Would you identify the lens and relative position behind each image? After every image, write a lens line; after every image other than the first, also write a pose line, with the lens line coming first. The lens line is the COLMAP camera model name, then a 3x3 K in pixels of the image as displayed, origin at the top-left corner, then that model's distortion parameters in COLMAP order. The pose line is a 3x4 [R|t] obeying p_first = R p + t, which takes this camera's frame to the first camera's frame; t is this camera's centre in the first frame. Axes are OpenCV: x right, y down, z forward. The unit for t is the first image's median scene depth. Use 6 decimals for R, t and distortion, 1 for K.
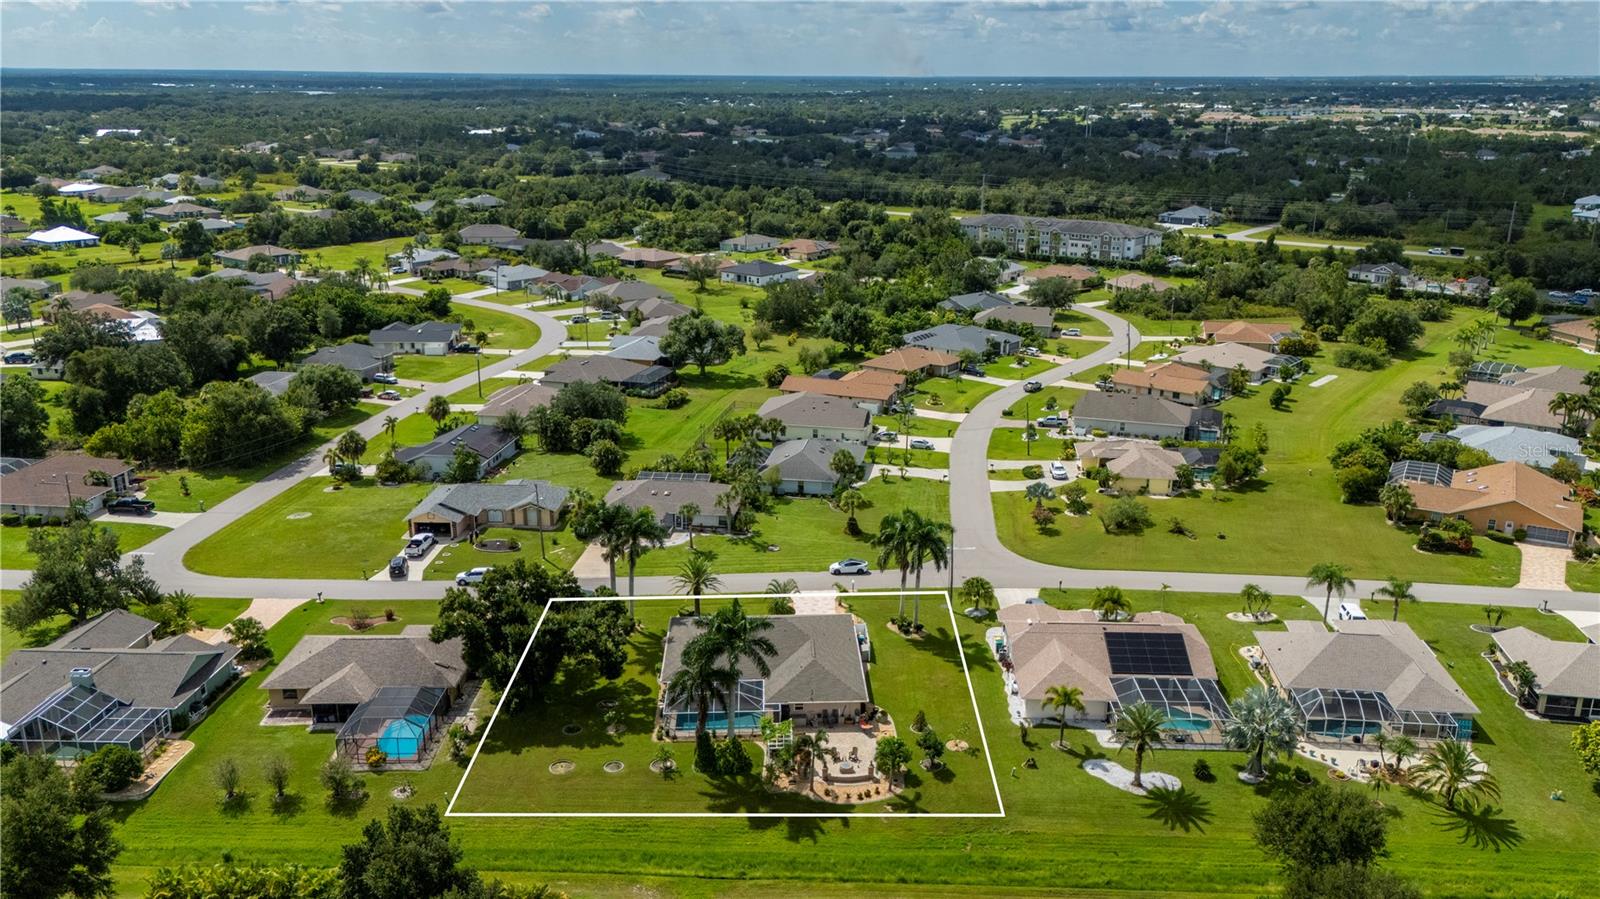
lens RADIAL K [[1256.5, 0, 827.8], [0, 1256.5, 448.0], [0, 0, 1]] dist [0.080927, -0.112901]
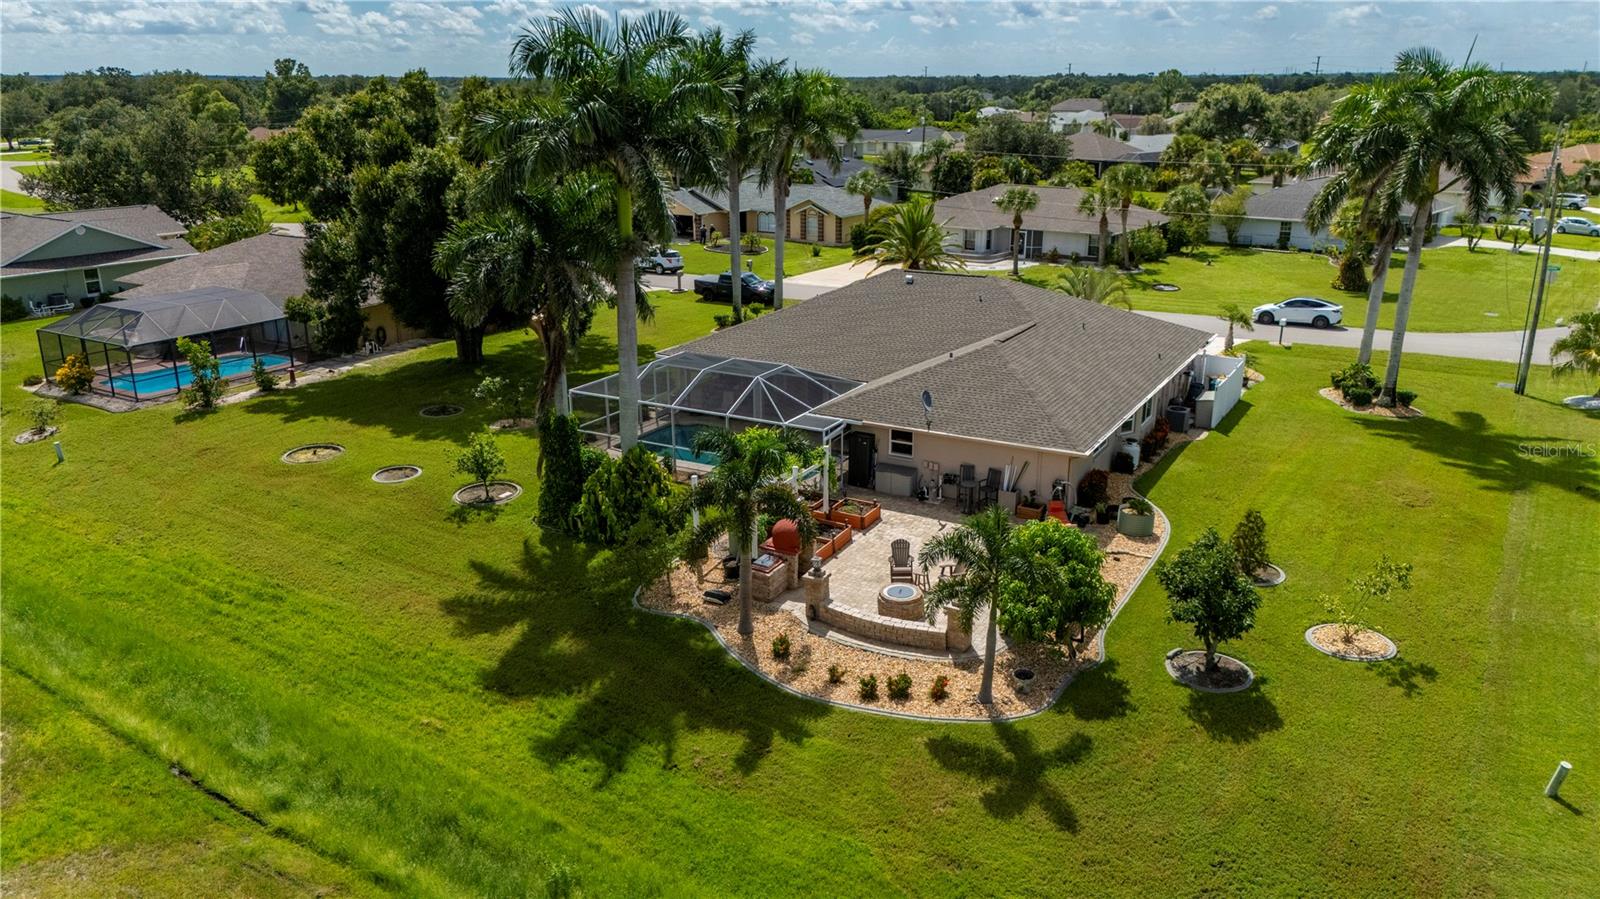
lens RADIAL K [[1175.6, 0, 800.0], [0, 1175.6, 449.5], [0, 0, 1]] dist [0.078503, -0.085398]
pose [[0.844729, 0.153138, -0.512818, 0.129617], [-0.143268, 0.987923, 0.059020, 0.198655], [0.515663, 0.023615, 0.856466, 0.724991]]
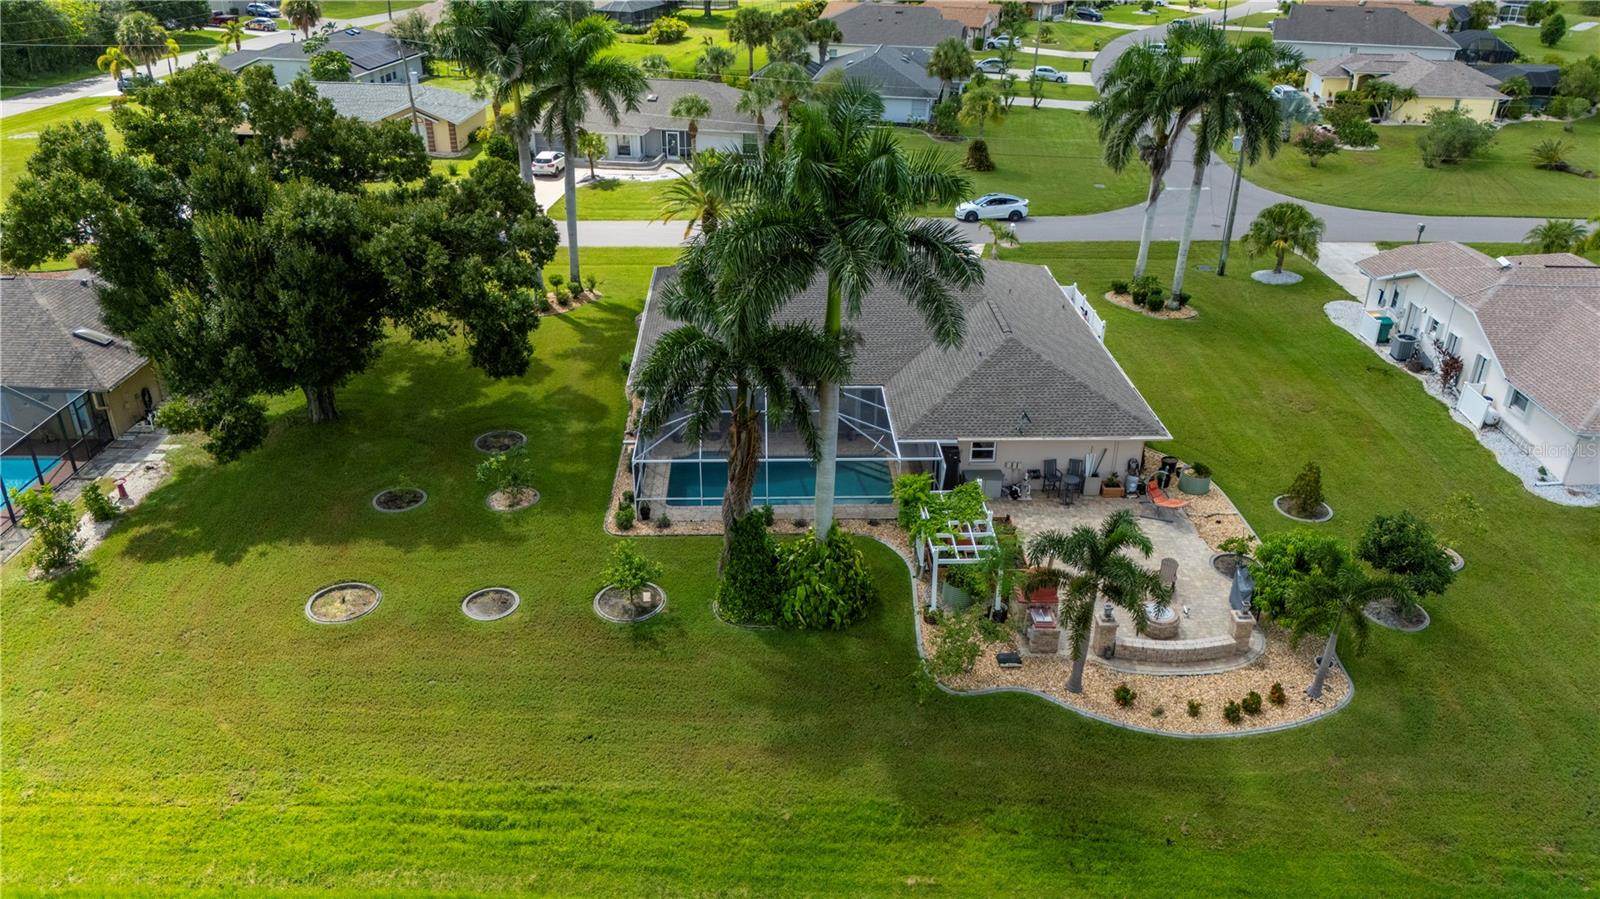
lens RADIAL K [[1175.6, 0, 800.0], [0, 1175.6, 449.5], [0, 0, 1]] dist [0.078503, -0.085398]
pose [[0.999832, 0.011788, -0.014019, -0.077159], [-0.009136, 0.984330, 0.176101, 0.147410], [0.015875, -0.175944, 0.984272, 0.668928]]
